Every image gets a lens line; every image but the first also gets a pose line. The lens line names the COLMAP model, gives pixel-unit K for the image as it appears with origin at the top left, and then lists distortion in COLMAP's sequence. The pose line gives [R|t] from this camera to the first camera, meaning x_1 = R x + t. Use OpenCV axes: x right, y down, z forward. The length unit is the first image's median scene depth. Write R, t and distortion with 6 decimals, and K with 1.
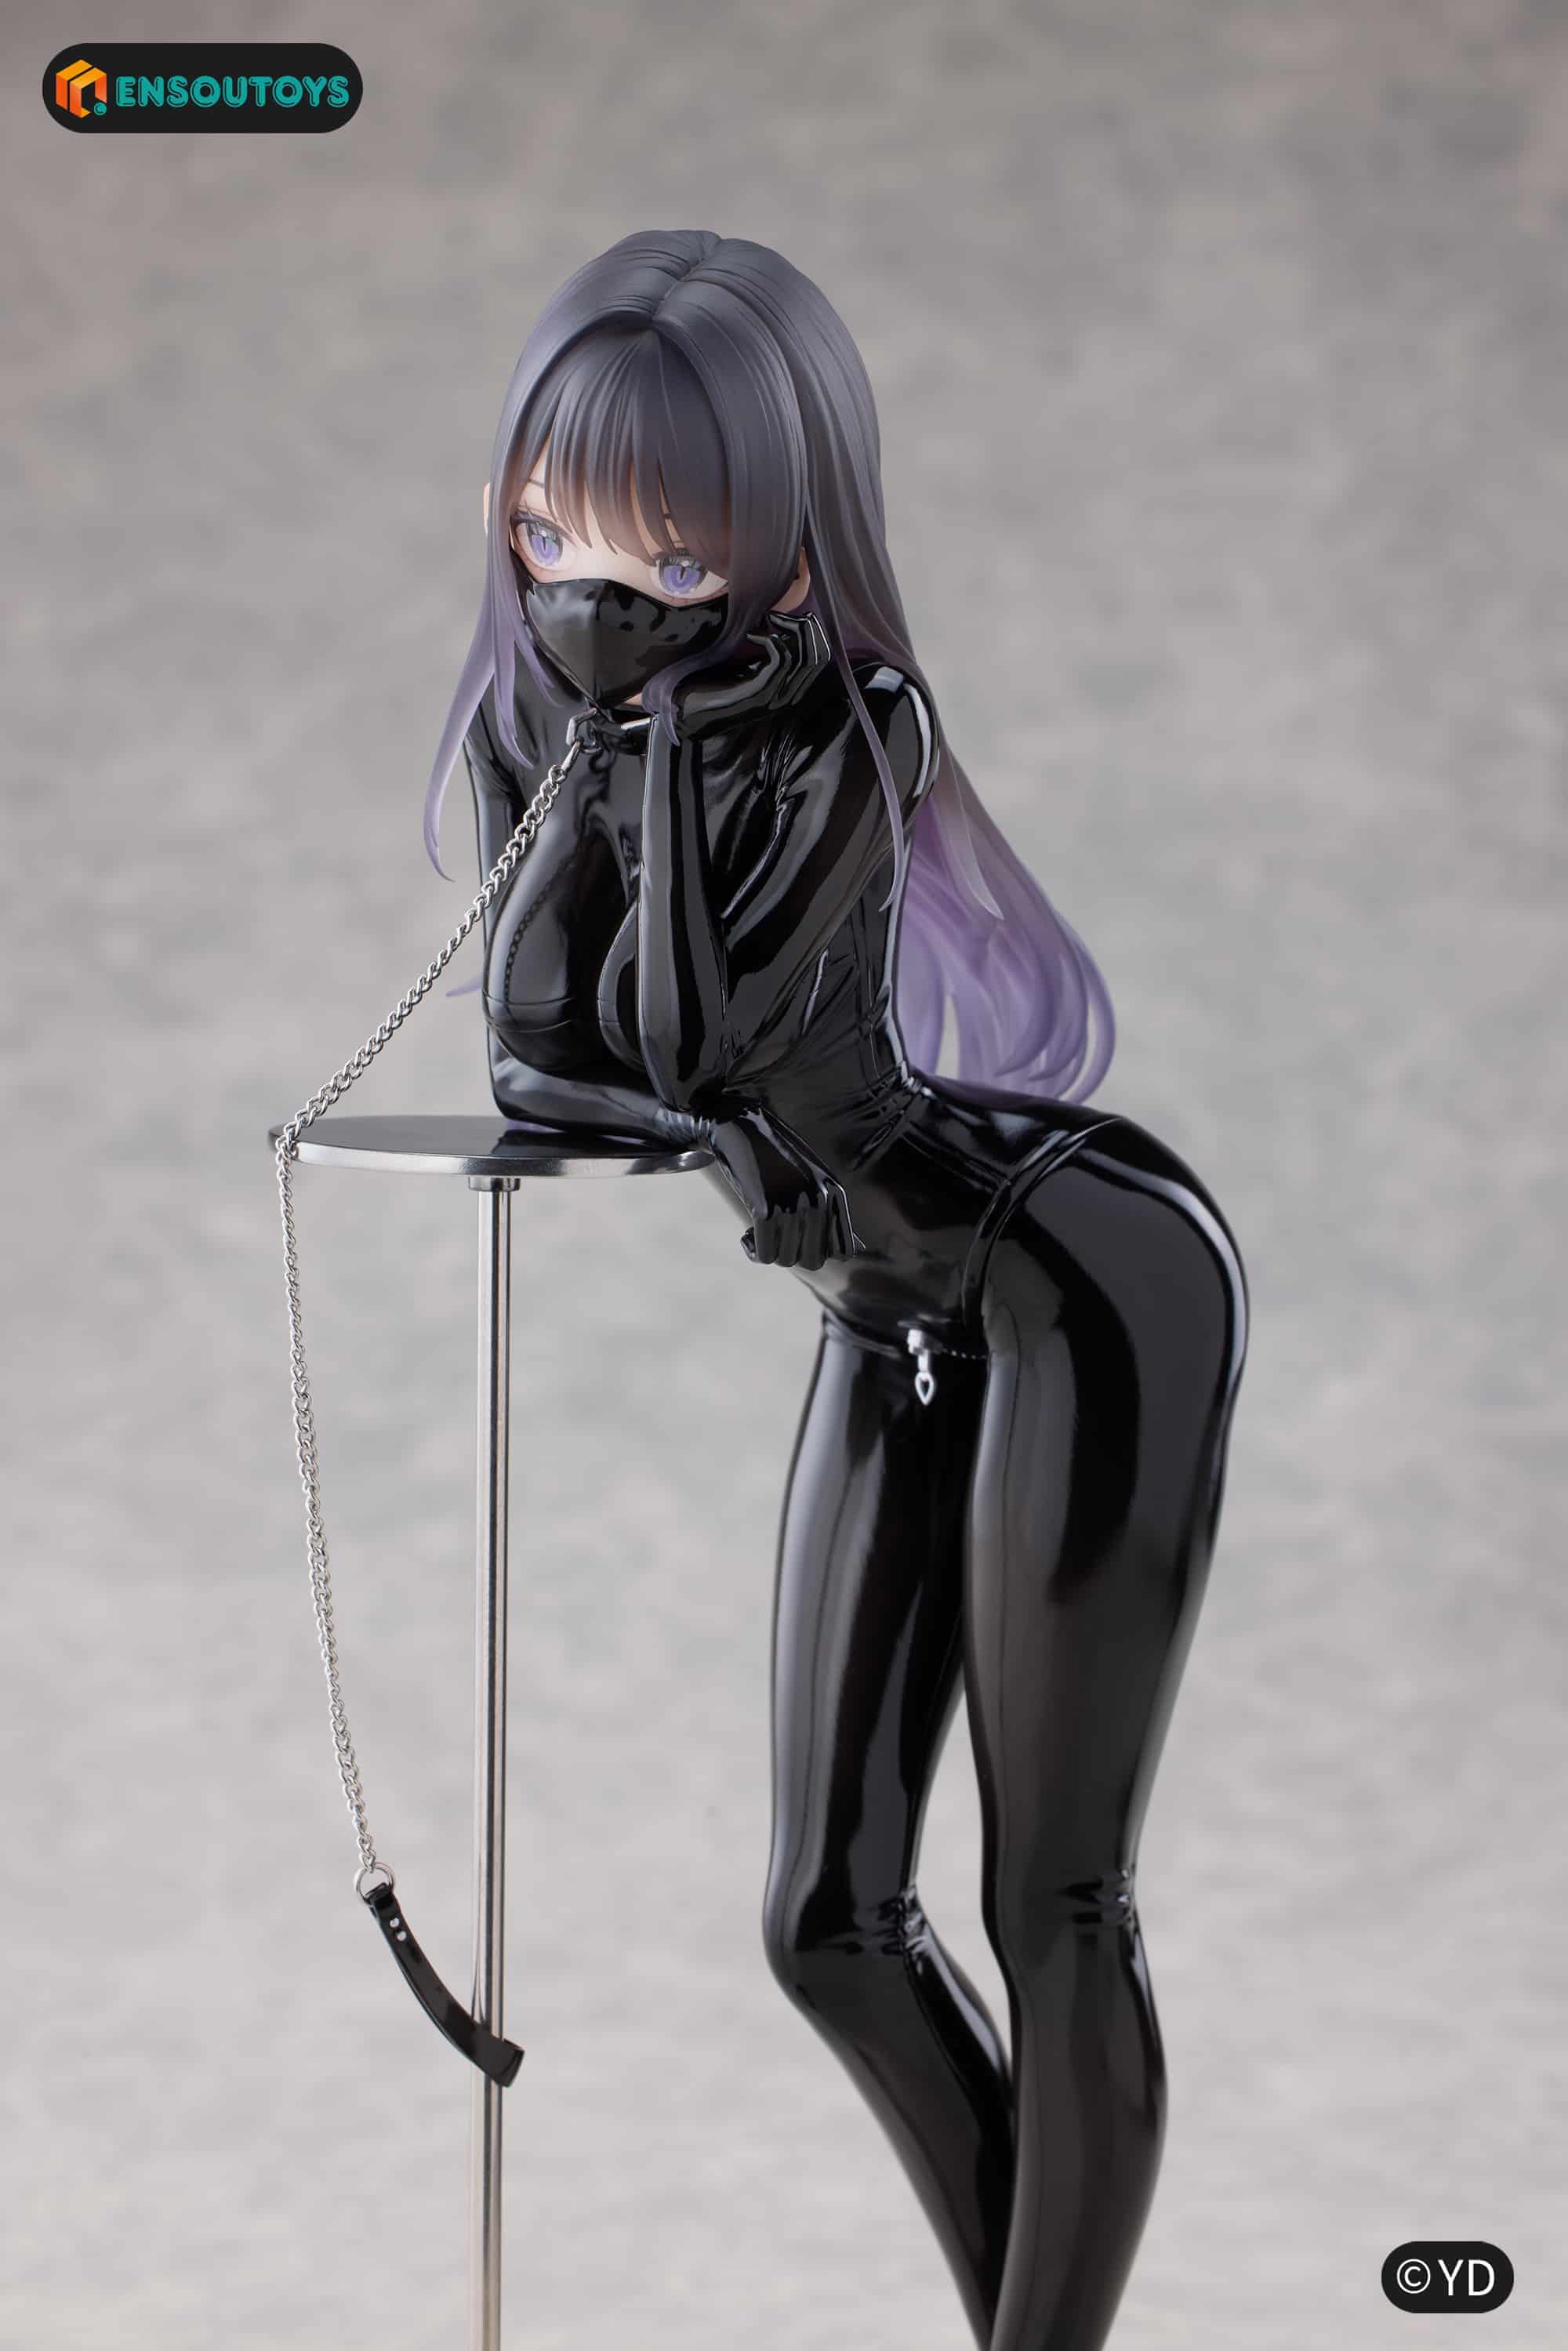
lens RADIAL K [[6931.4, 0, 786.4], [0, 6931.4, 1229.4], [0, 0, 1]] dist [0.254945, 0.123727]
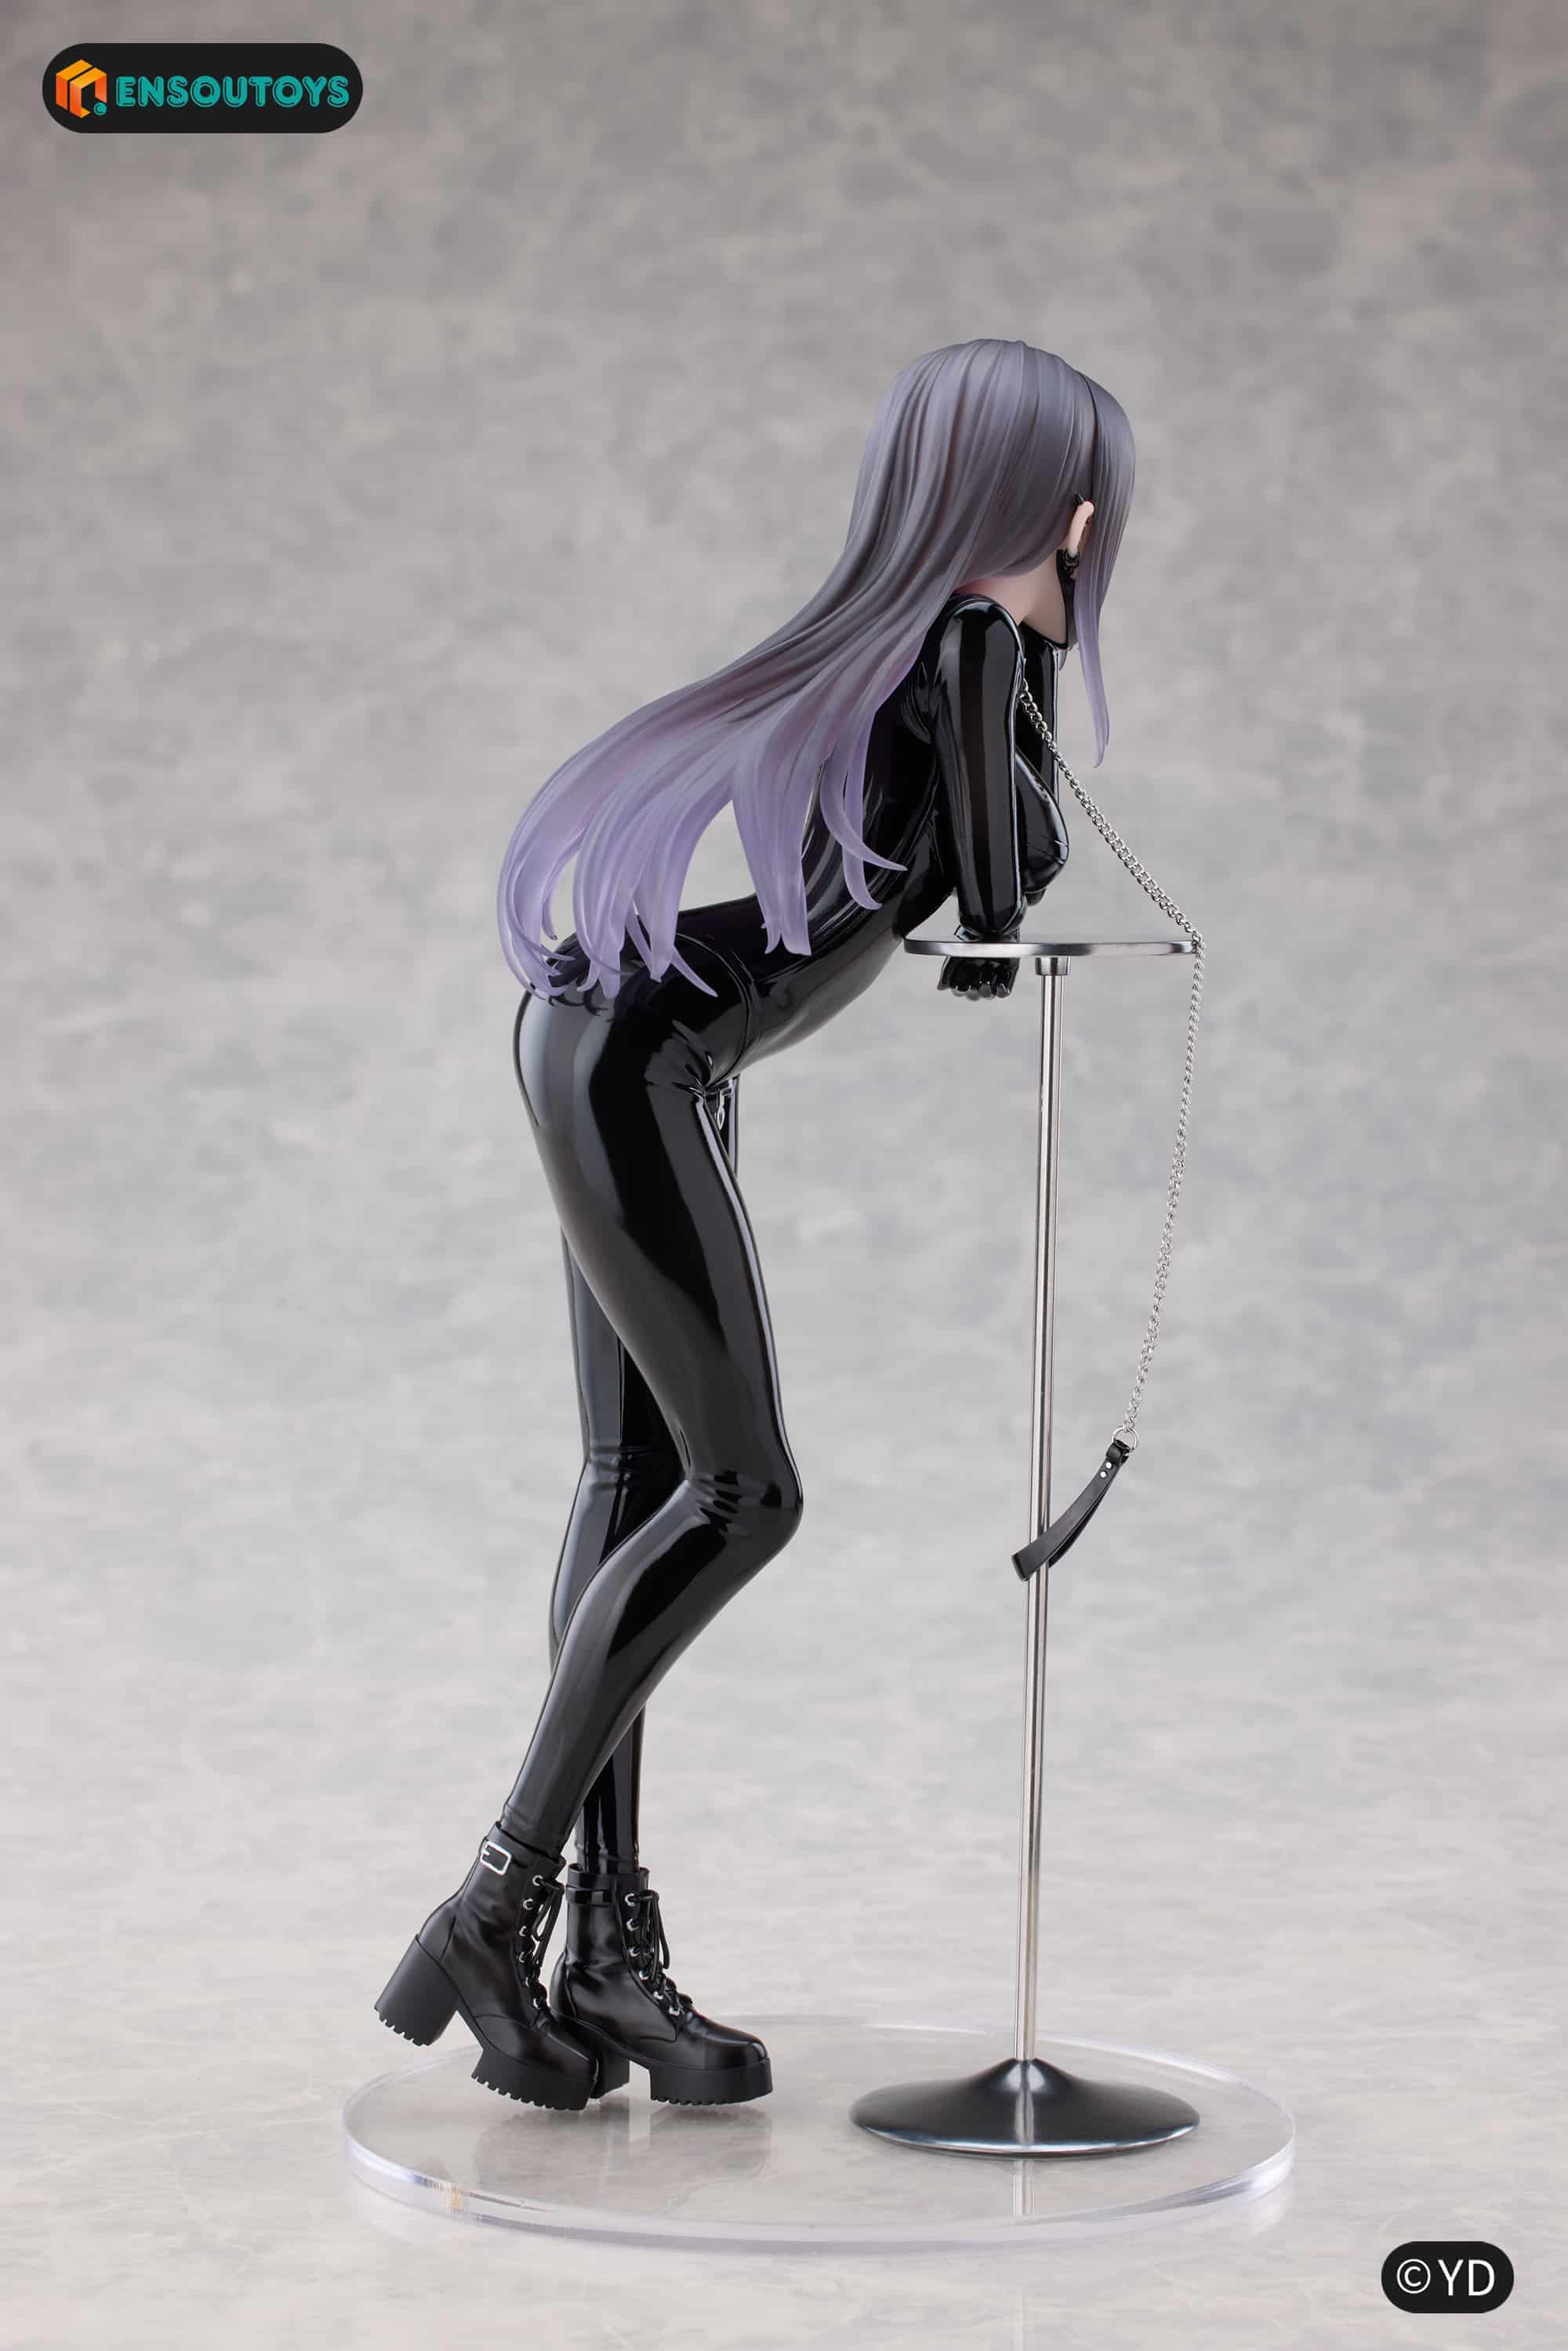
lens RADIAL K [[6793.9, 0, 789.7], [0, 6793.9, 1172.1], [0, 0, 1]] dist [0.251172, 0.212559]
pose [[0.999708, -0.006906, 0.023177, -0.019640], [0.007362, 0.999780, -0.019616, 0.030056], [-0.023036, 0.019781, 0.999539, -0.206780]]
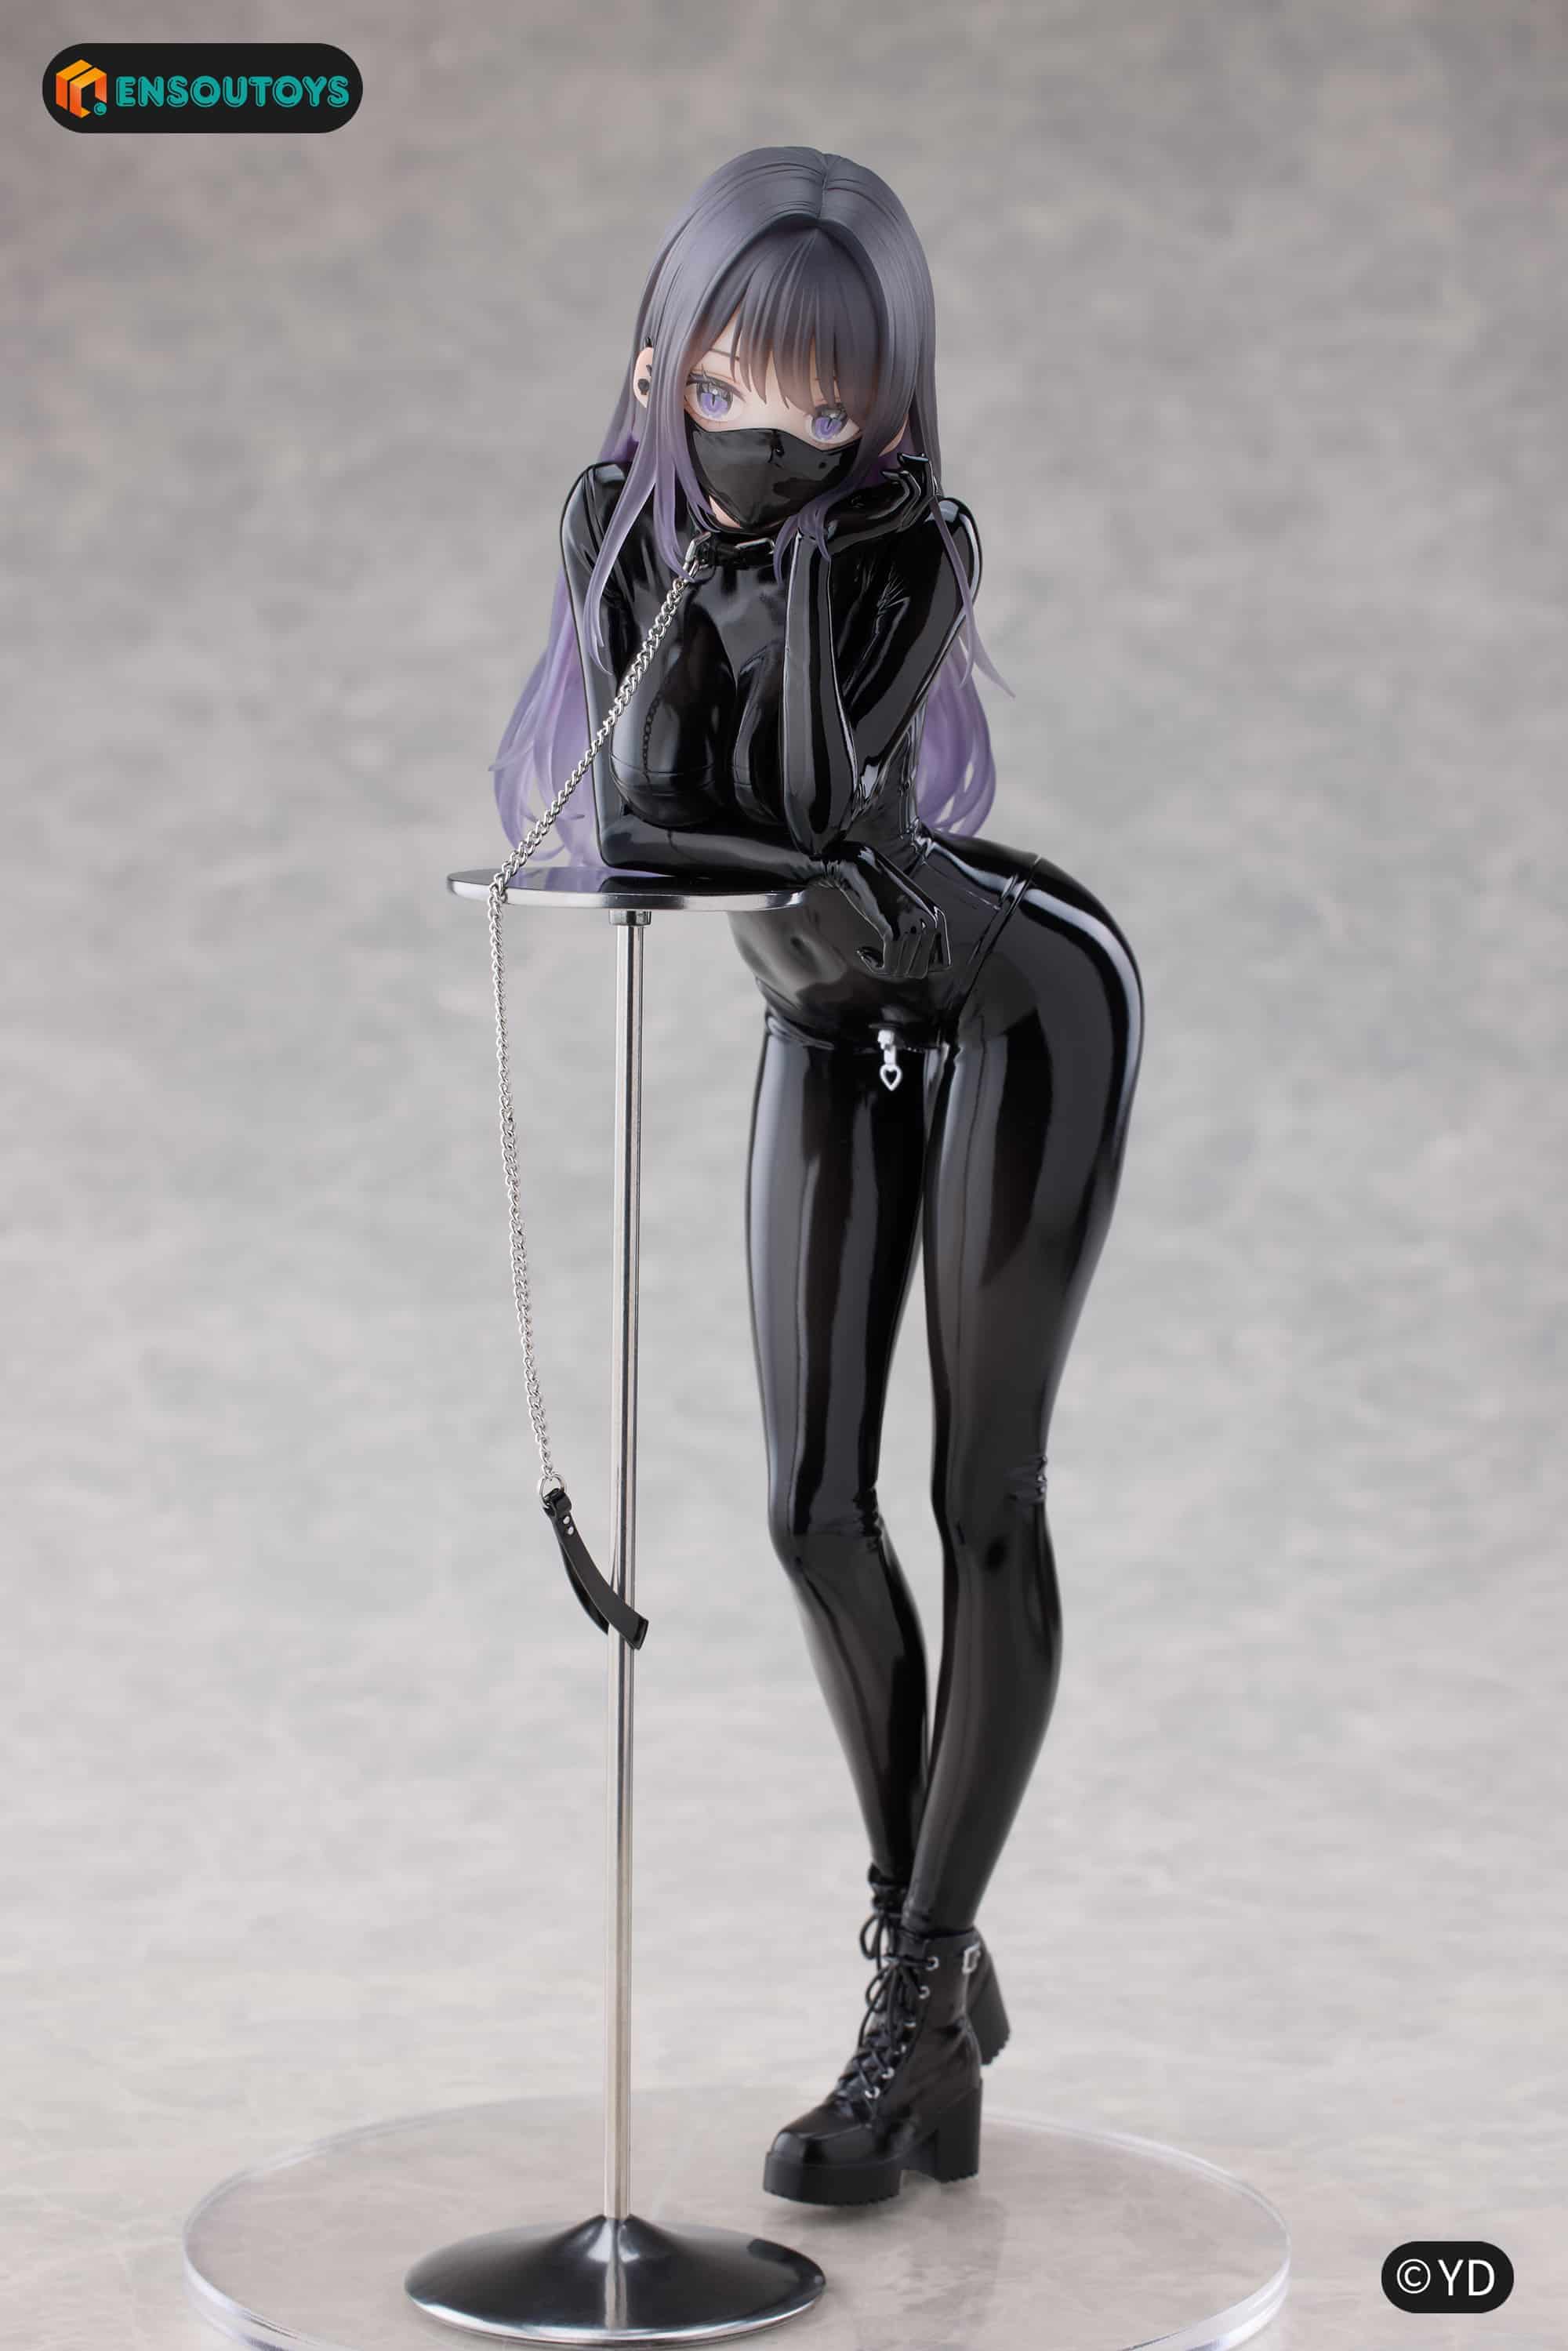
lens RADIAL K [[6849.7, 0, 809.5], [0, 6849.7, 1180.1], [0, 0, 1]] dist [0.237463, 0.452674]
pose [[0.999406, 0.002307, -0.034398, 0.013970], [-0.001701, 0.999843, 0.017633, 0.008640], [0.034434, -0.017564, 0.999253, -0.106240]]
